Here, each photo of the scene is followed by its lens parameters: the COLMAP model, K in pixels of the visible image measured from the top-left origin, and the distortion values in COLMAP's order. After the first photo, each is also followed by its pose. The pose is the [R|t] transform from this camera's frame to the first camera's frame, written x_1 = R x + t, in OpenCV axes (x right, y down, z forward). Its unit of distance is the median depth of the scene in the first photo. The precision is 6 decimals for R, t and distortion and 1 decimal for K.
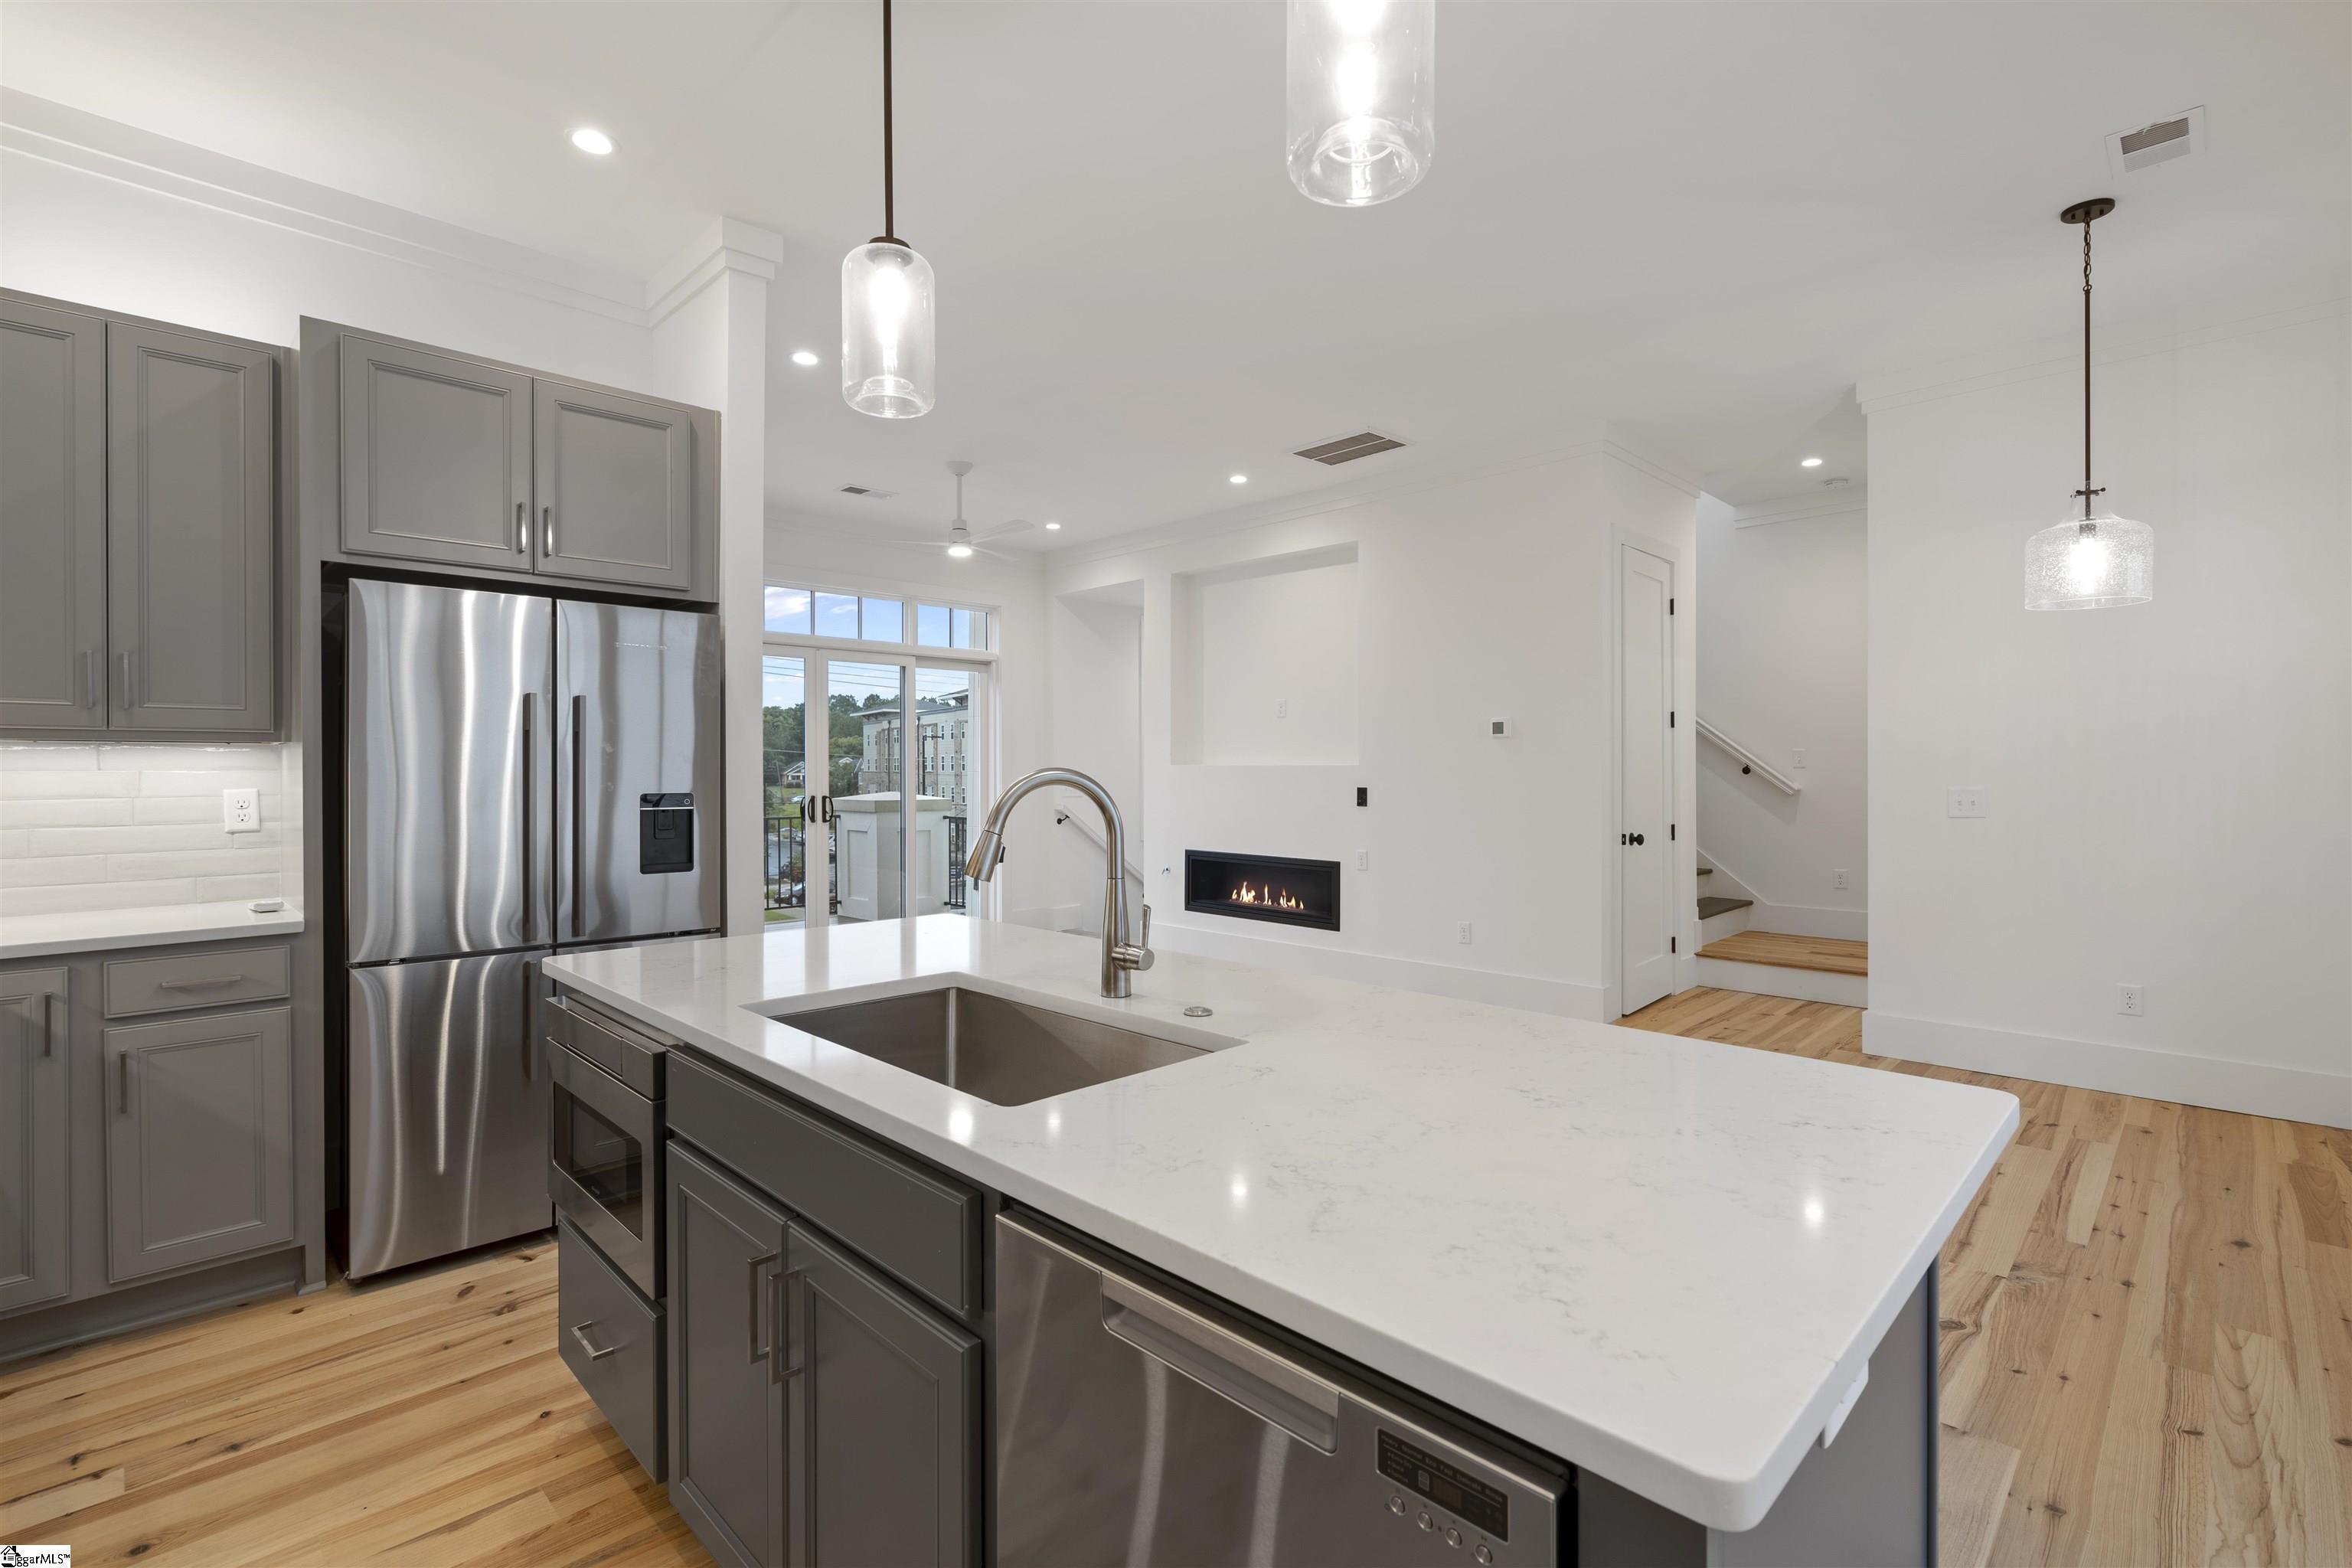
lens RADIAL K [[1076.8, 0, 1177.8], [0, 1076.8, 767.1], [0, 0, 1]] dist [-0.003133, 0.000254]
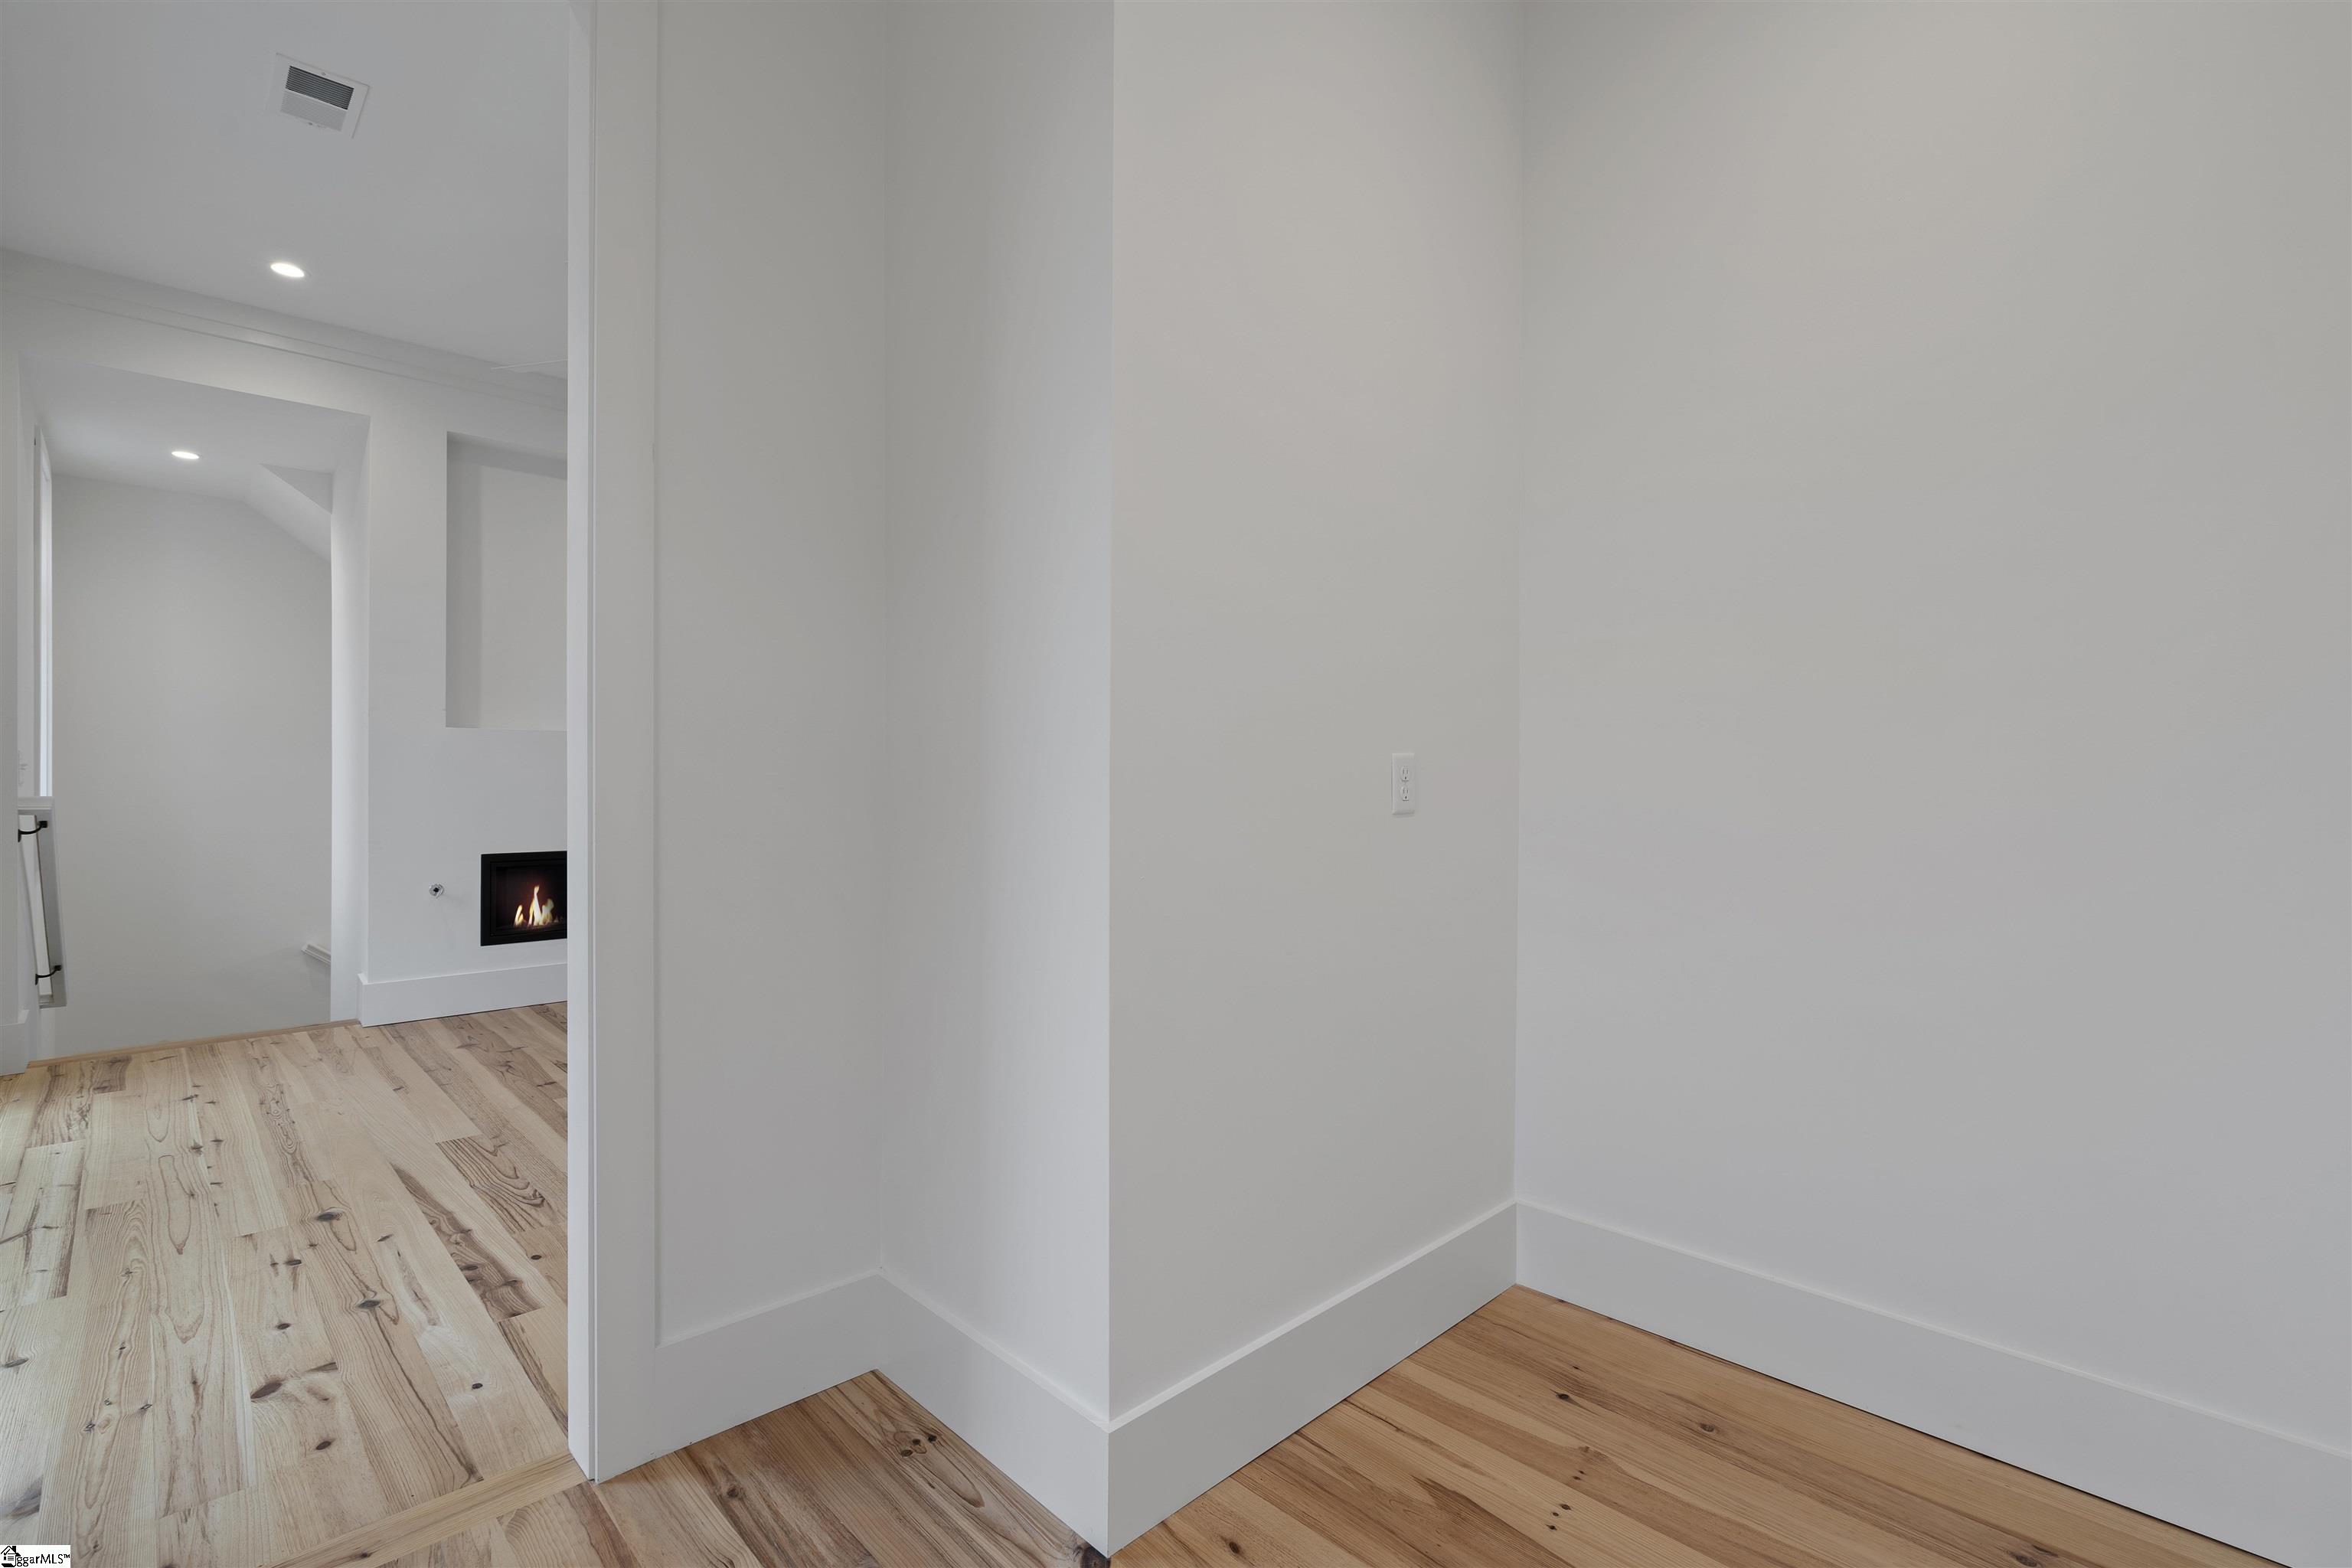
lens RADIAL K [[1076.8, 0, 1177.8], [0, 1076.8, 767.1], [0, 0, 1]] dist [-0.003133, 0.000254]
pose [[0.020857, -0.002553, 0.999779, -0.817112], [-0.008246, 0.999962, 0.002725, 0.022418], [-0.999748, -0.008301, 0.020835, 0.691241]]
